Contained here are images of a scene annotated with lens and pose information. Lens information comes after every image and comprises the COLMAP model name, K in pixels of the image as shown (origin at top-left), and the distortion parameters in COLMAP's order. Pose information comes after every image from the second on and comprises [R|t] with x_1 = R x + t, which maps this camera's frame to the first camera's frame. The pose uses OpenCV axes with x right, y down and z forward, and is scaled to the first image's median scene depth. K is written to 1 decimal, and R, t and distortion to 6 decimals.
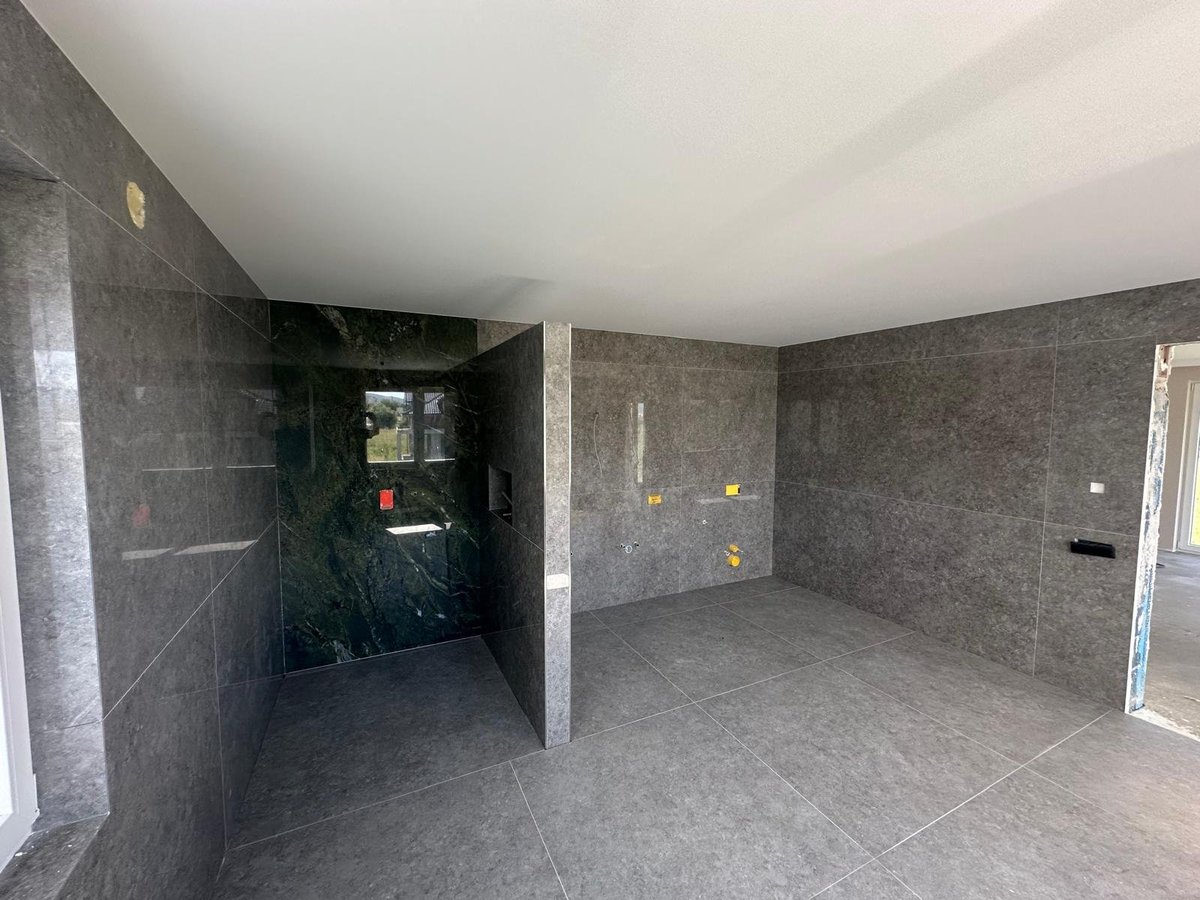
lens RADIAL K [[482.6, 0, 599.9], [0, 482.6, 451.4], [0, 0, 1]] dist [0.002210, -0.000386]
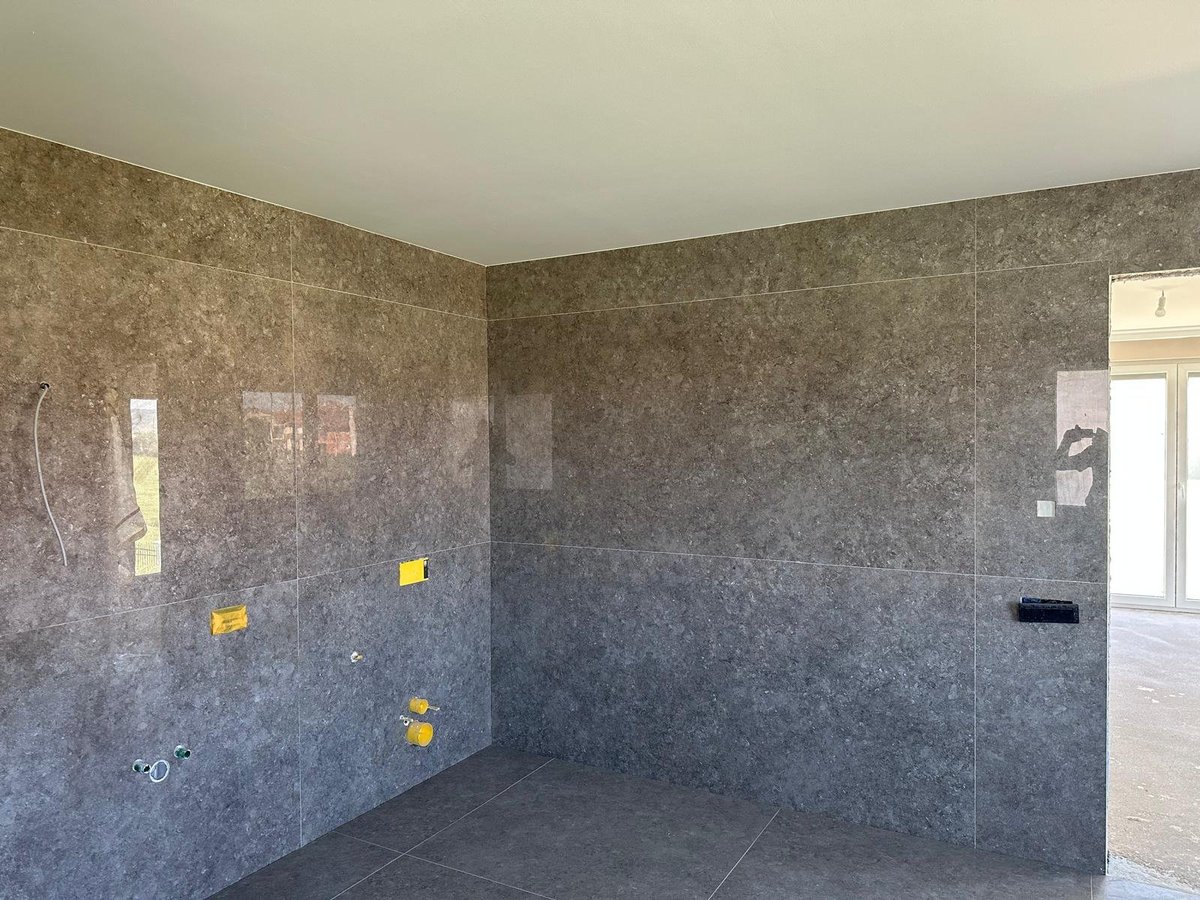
lens RADIAL K [[845.2, 0, 602.5], [0, 845.2, 455.3], [0, 0, 1]] dist [0.087153, -0.125603]
pose [[0.826935, -0.025751, 0.561708, -0.022272], [0.054863, 0.997879, -0.035022, 0.012024], [-0.559615, 0.059778, 0.826594, 0.322239]]
